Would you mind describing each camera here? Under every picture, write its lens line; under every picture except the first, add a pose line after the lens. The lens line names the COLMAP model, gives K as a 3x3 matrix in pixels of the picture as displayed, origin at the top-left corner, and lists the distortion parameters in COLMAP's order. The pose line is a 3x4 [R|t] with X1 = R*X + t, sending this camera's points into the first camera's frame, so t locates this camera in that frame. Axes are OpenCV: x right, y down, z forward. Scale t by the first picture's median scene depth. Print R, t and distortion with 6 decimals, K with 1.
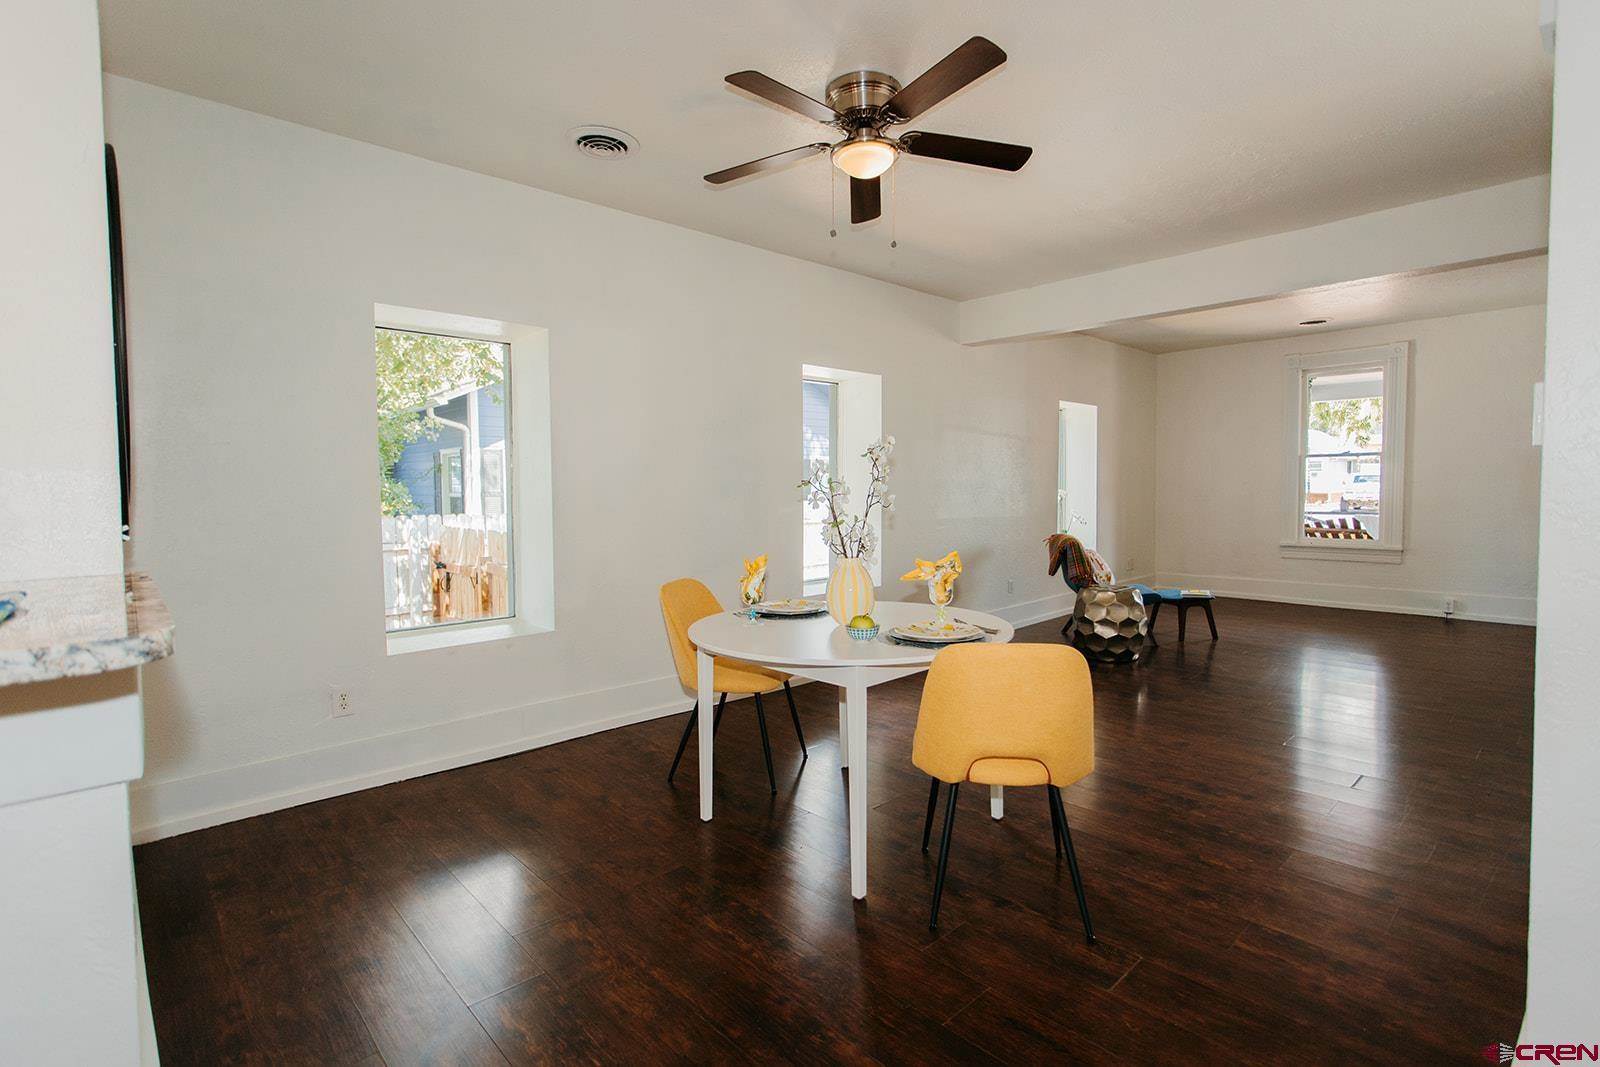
lens RADIAL K [[752.5, 0, 814.3], [0, 752.5, 524.8], [0, 0, 1]] dist [0.003441, -0.000002]
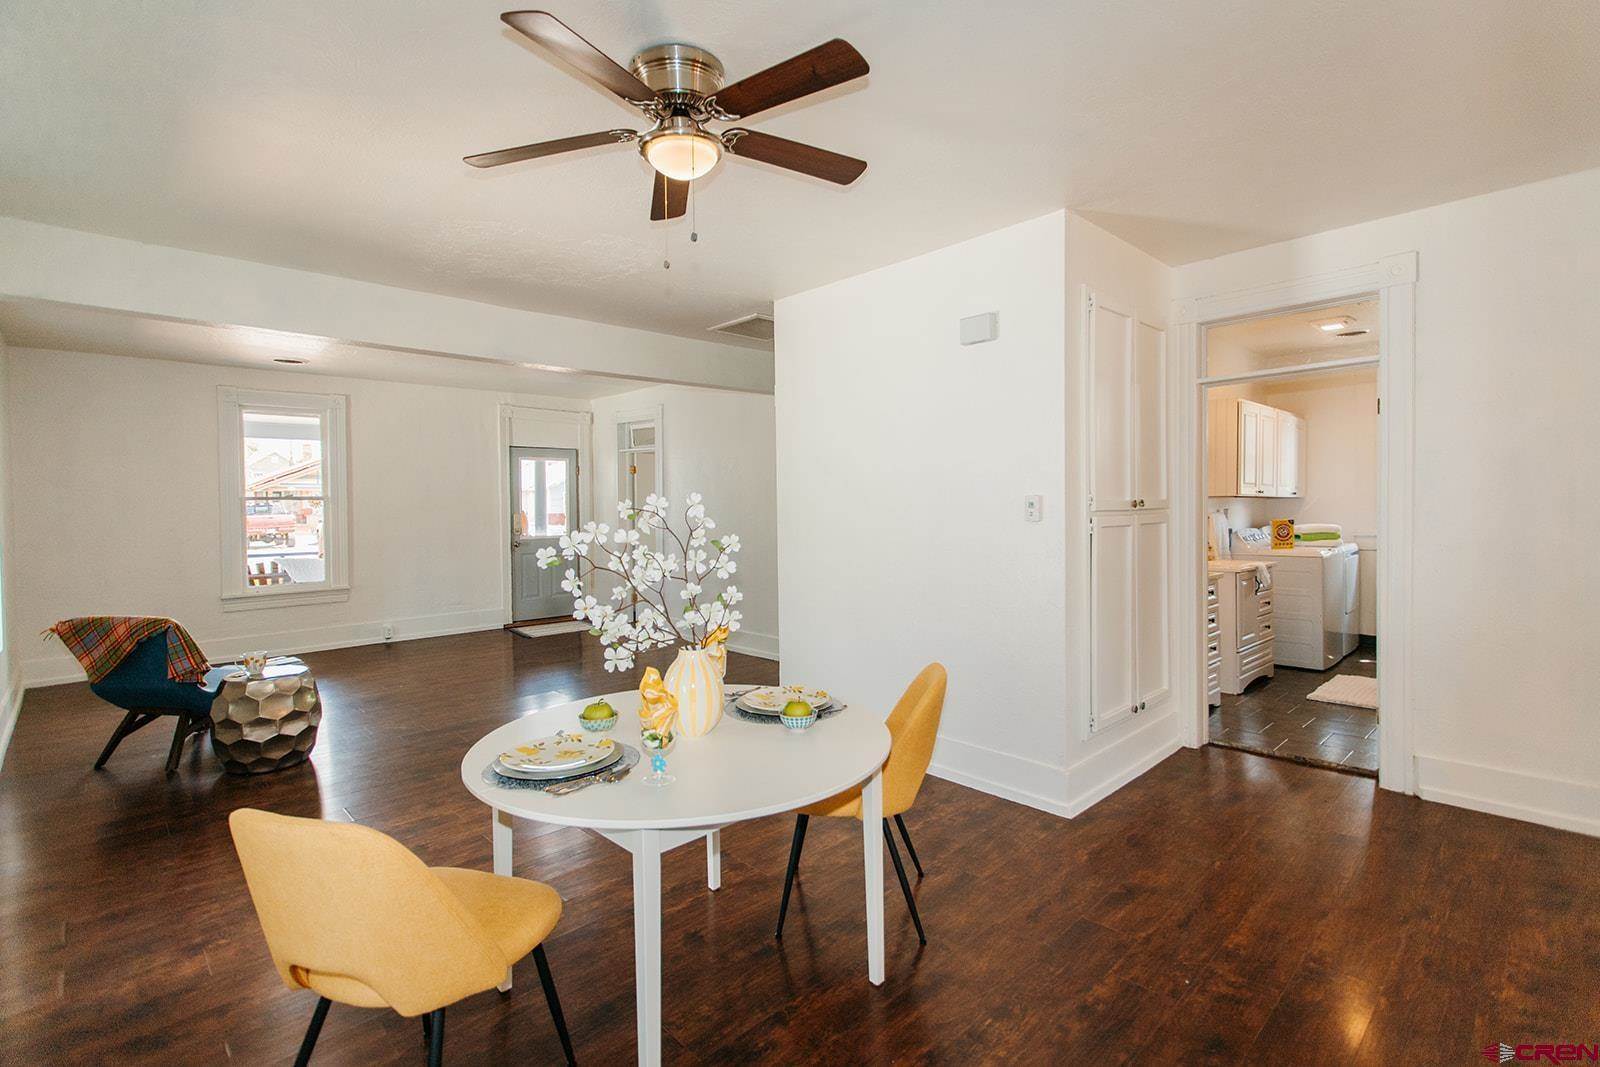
lens RADIAL K [[752.5, 0, 814.3], [0, 752.5, 524.8], [0, 0, 1]] dist [0.003441, -0.000002]
pose [[-0.017219, -0.016135, 0.999722, -0.338578], [0.059565, 0.998077, 0.017134, -0.041316], [-0.998076, 0.059843, -0.016225, 0.405446]]
